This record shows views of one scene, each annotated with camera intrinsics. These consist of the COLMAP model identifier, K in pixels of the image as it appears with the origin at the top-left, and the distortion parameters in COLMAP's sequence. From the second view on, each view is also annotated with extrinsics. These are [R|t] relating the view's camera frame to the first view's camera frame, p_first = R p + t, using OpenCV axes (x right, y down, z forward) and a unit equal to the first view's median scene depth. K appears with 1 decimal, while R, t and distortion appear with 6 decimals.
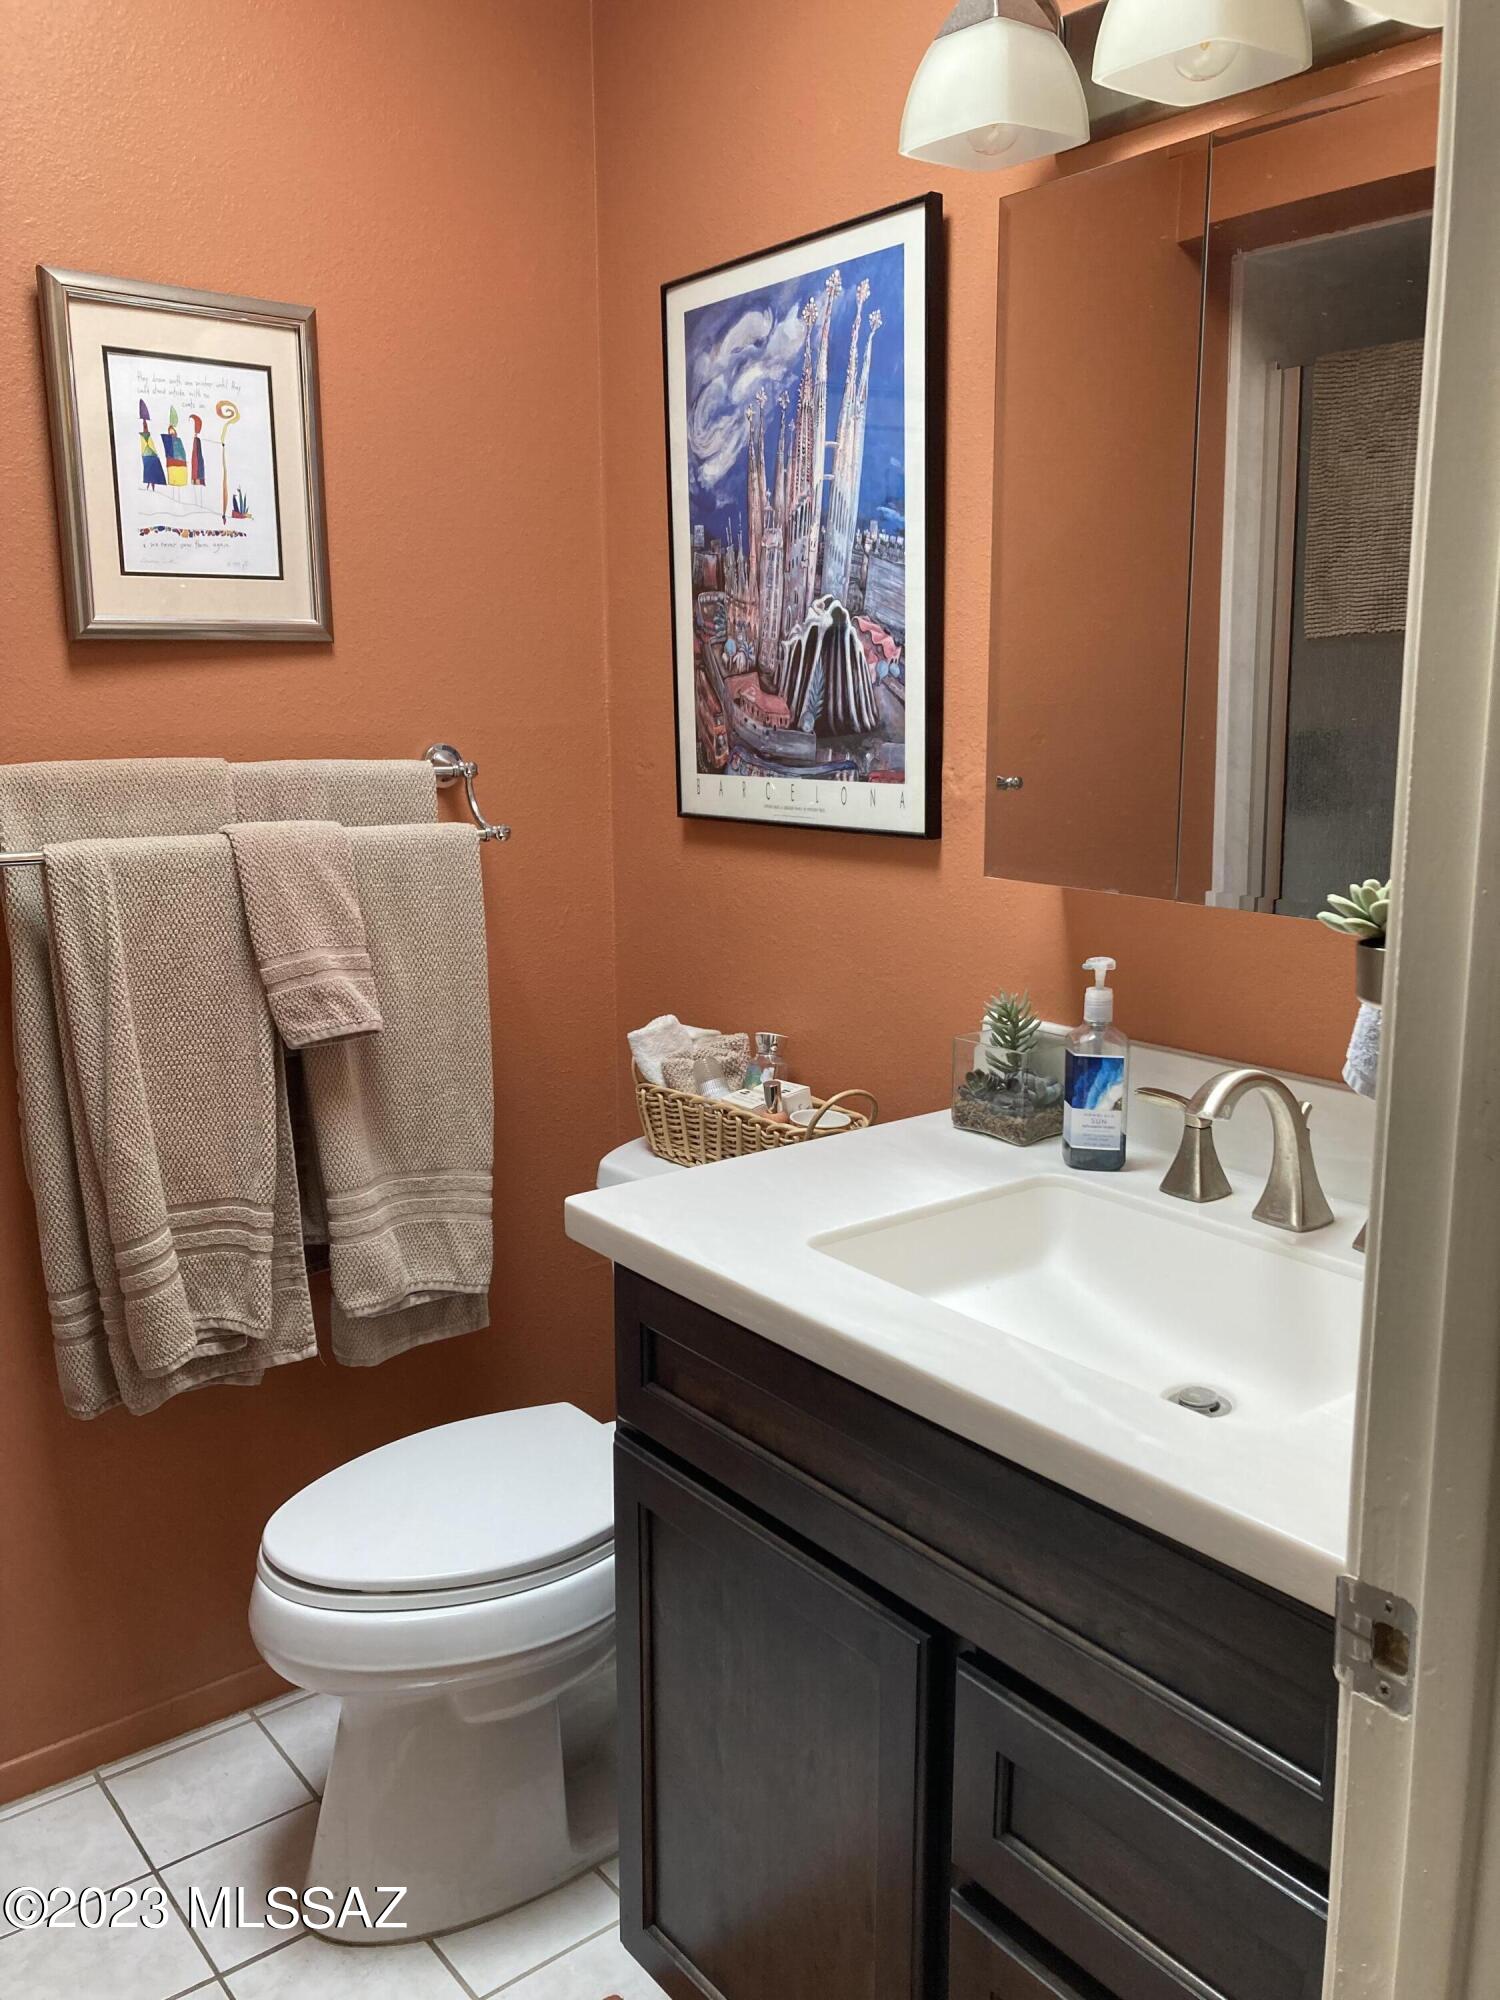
lens RADIAL K [[1589.8, 0, 750.0], [0, 1589.8, 1000.0], [0, 0, 1]] dist [0.009243, 0.005218]
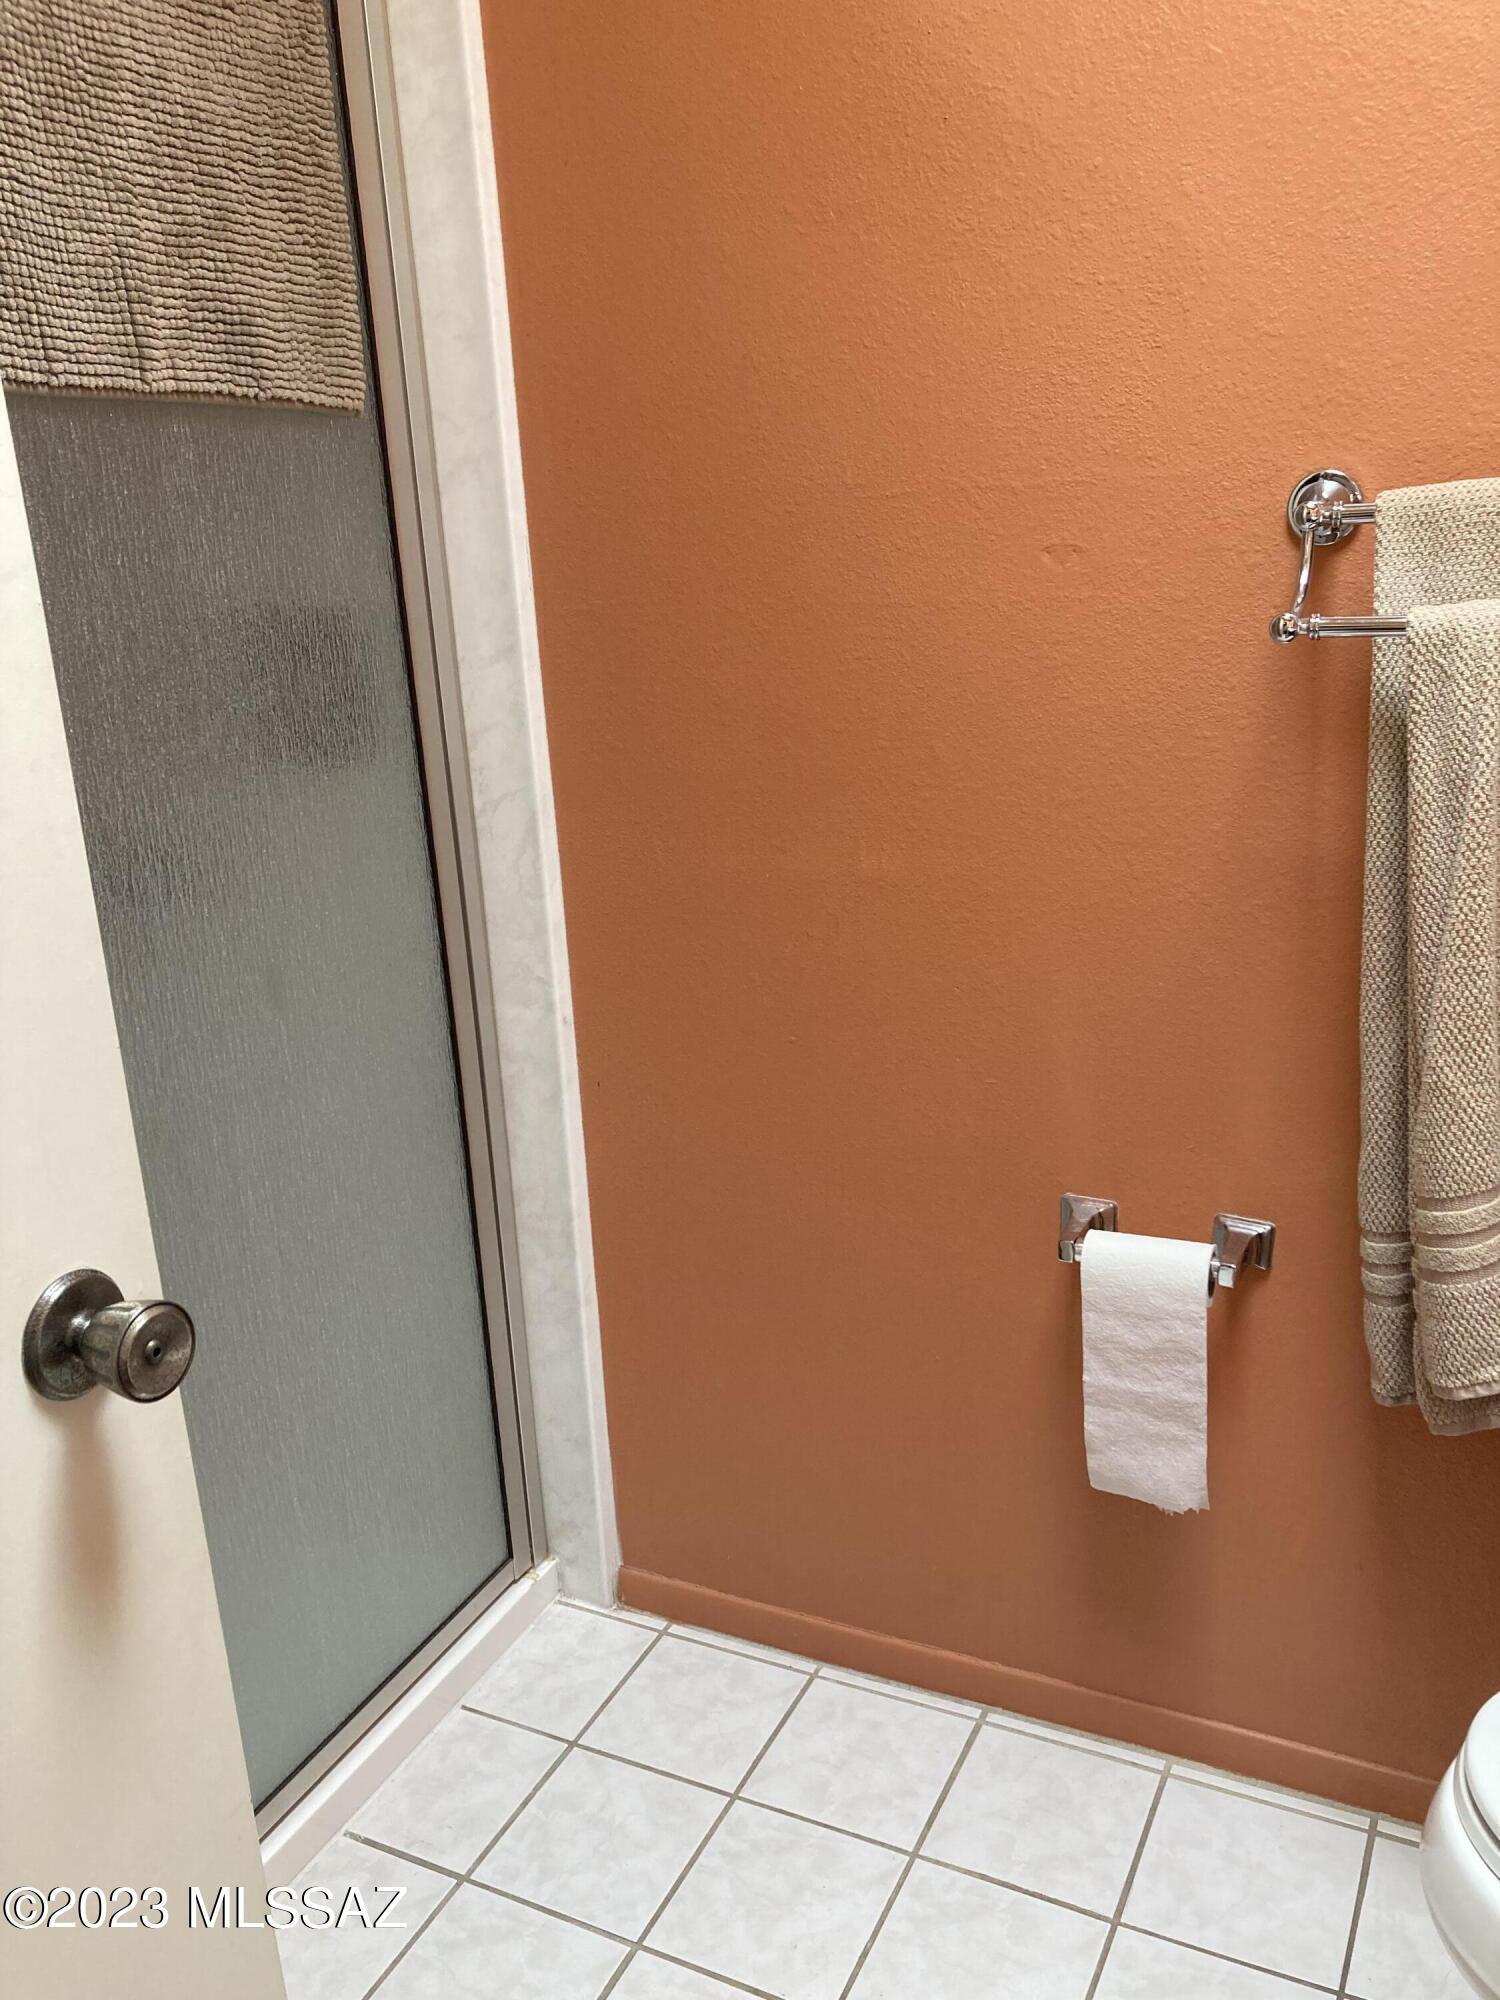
lens RADIAL K [[1633.0, 0, 750.0], [0, 1633.0, 1000.0], [0, 0, 1]] dist [0.013796, 0.006036]
pose [[0.424148, 0.232621, -0.875206, 0.082031], [-0.113597, 0.972479, 0.203423, -0.040945], [0.898440, 0.013139, 0.438900, 0.407535]]
